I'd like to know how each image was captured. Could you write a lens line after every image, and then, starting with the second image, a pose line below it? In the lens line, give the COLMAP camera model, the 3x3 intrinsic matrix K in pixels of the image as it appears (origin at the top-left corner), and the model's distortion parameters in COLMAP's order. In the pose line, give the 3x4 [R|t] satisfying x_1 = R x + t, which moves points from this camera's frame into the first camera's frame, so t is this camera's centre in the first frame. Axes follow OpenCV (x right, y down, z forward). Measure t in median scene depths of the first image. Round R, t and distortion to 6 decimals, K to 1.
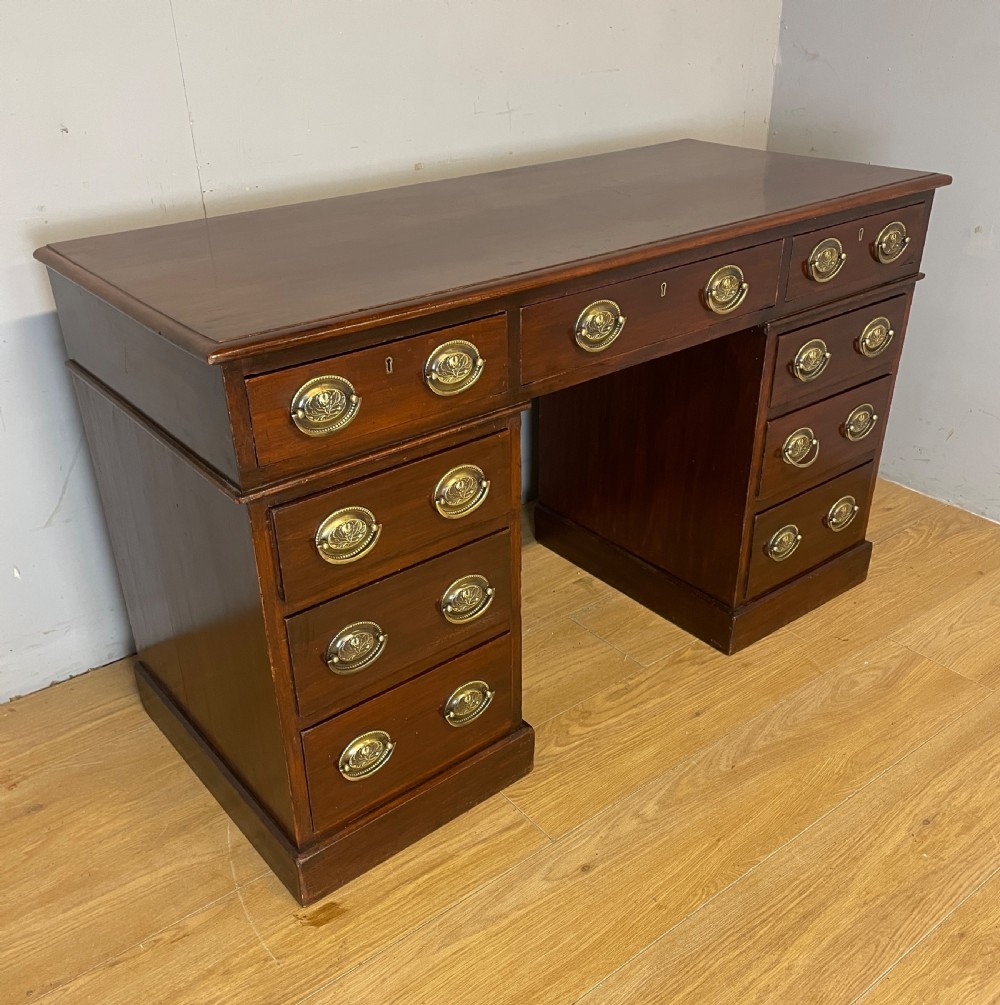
lens RADIAL K [[1053.1, 0, 486.6], [0, 1053.1, 501.6], [0, 0, 1]] dist [0.099296, -0.123970]
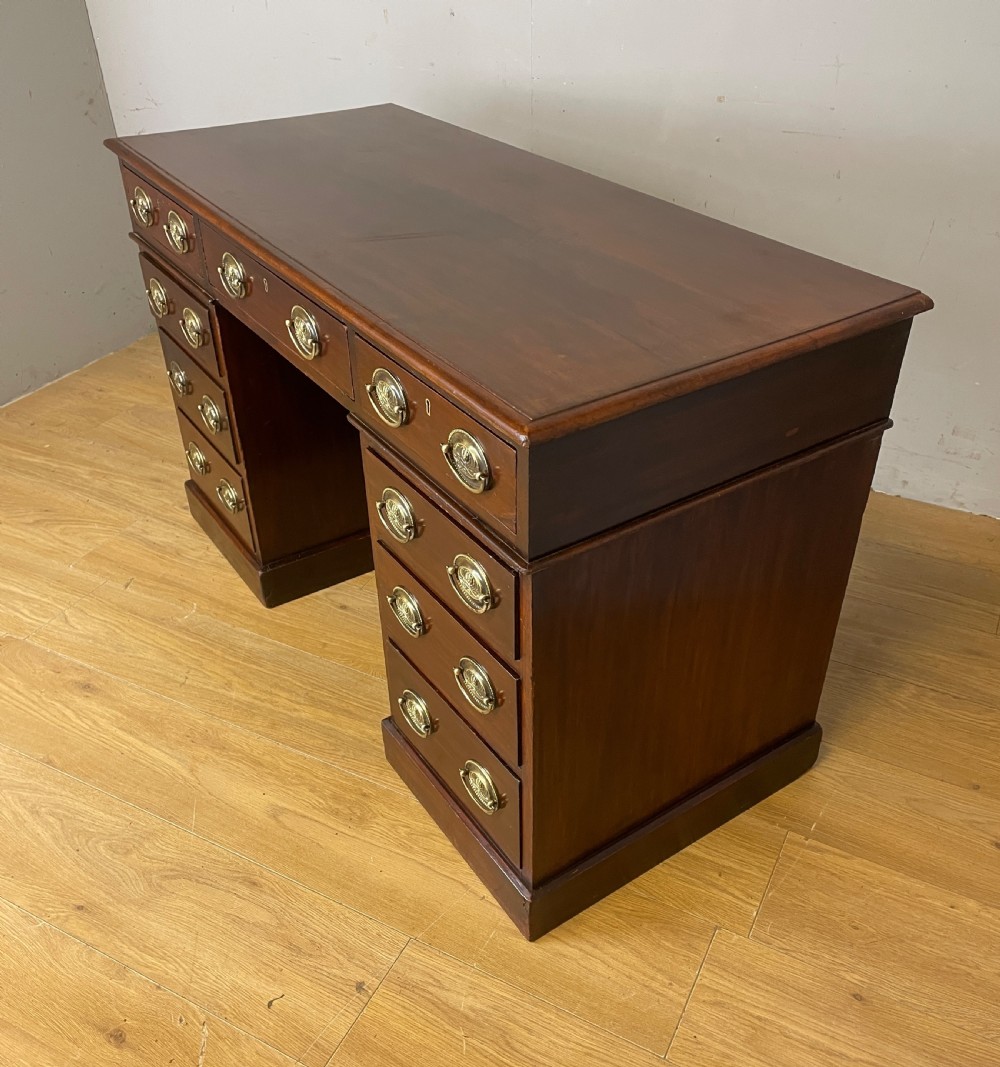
lens RADIAL K [[1030.8, 0, 507.0], [0, 1030.8, 558.8], [0, 0, 1]] dist [0.090191, -0.099136]
pose [[0.407868, 0.535474, -0.739535, 1.177494], [-0.412349, 0.830691, 0.374059, -0.316863], [0.814624, 0.152380, 0.559615, 0.401858]]
